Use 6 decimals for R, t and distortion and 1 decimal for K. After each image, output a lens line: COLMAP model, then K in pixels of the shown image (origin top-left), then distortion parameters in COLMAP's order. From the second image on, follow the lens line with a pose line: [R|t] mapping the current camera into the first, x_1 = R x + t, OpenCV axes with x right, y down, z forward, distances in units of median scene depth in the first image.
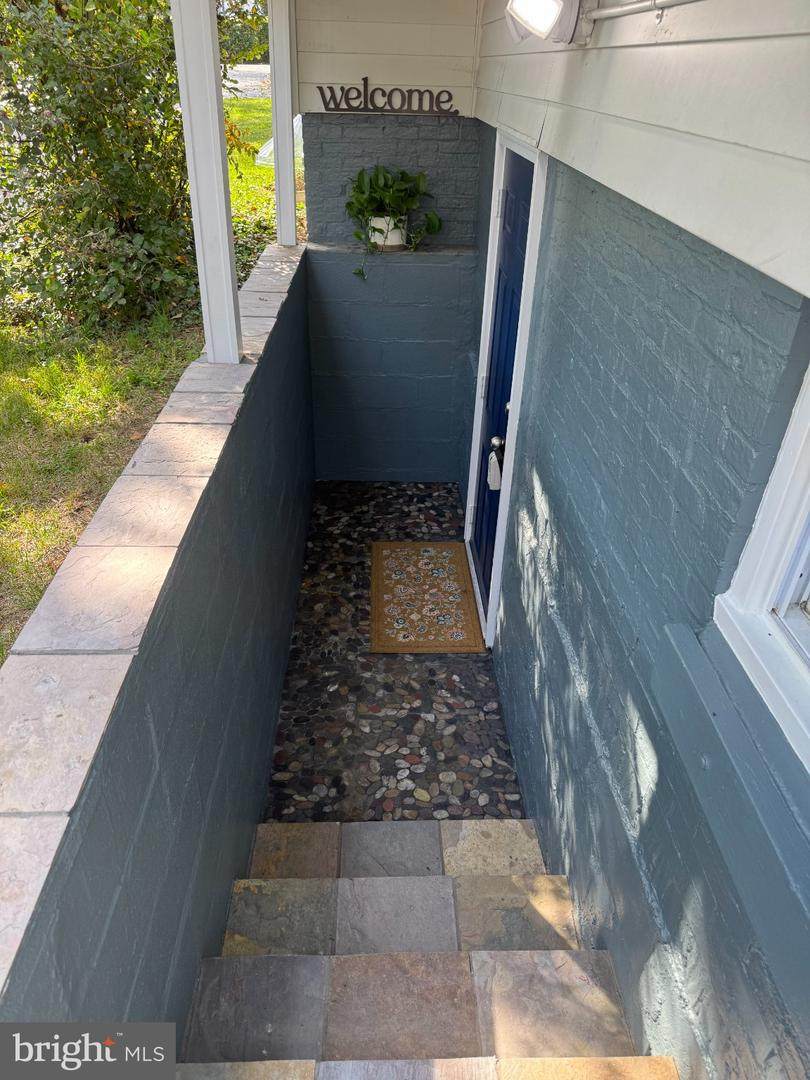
lens RADIAL K [[754.5, 0, 405.0], [0, 754.5, 540.0], [0, 0, 1]] dist [0.095926, -0.214686]
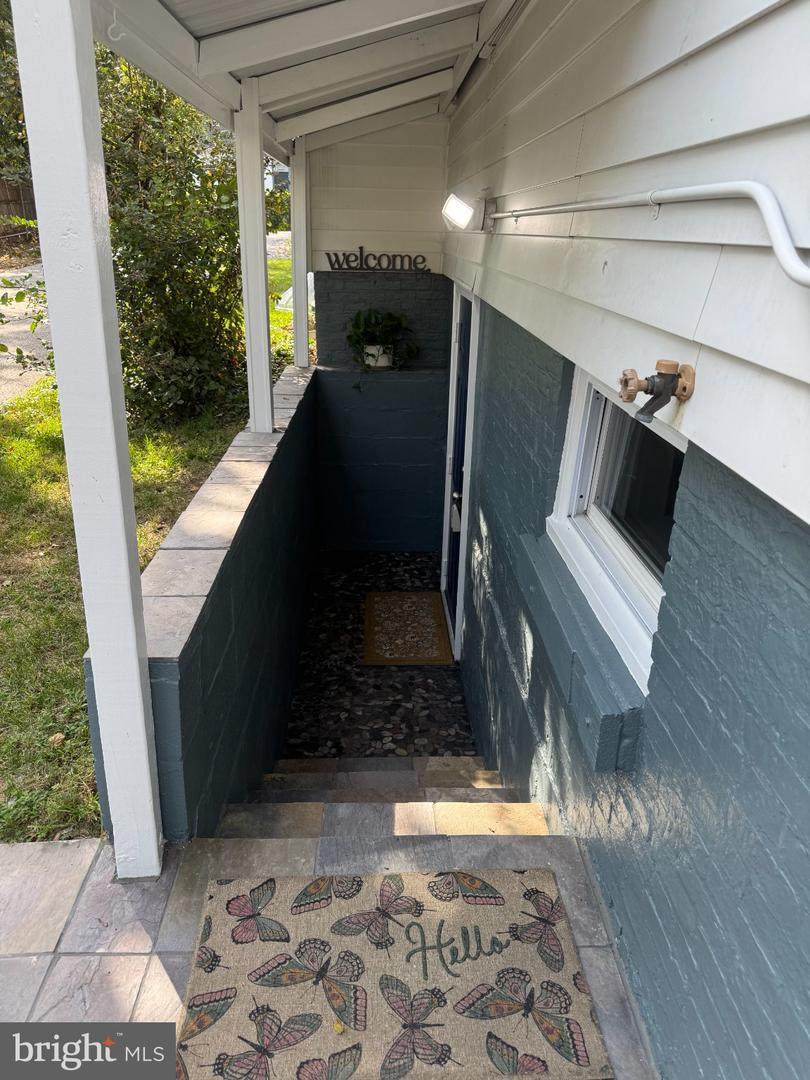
lens RADIAL K [[754.5, 0, 405.0], [0, 754.5, 540.0], [0, 0, 1]] dist [0.095926, -0.214686]
pose [[0.999977, -0.006719, 0.001096, 0.024969], [0.006808, 0.985553, -0.169228, 0.163745], [0.000057, 0.169231, 0.985576, -0.297312]]
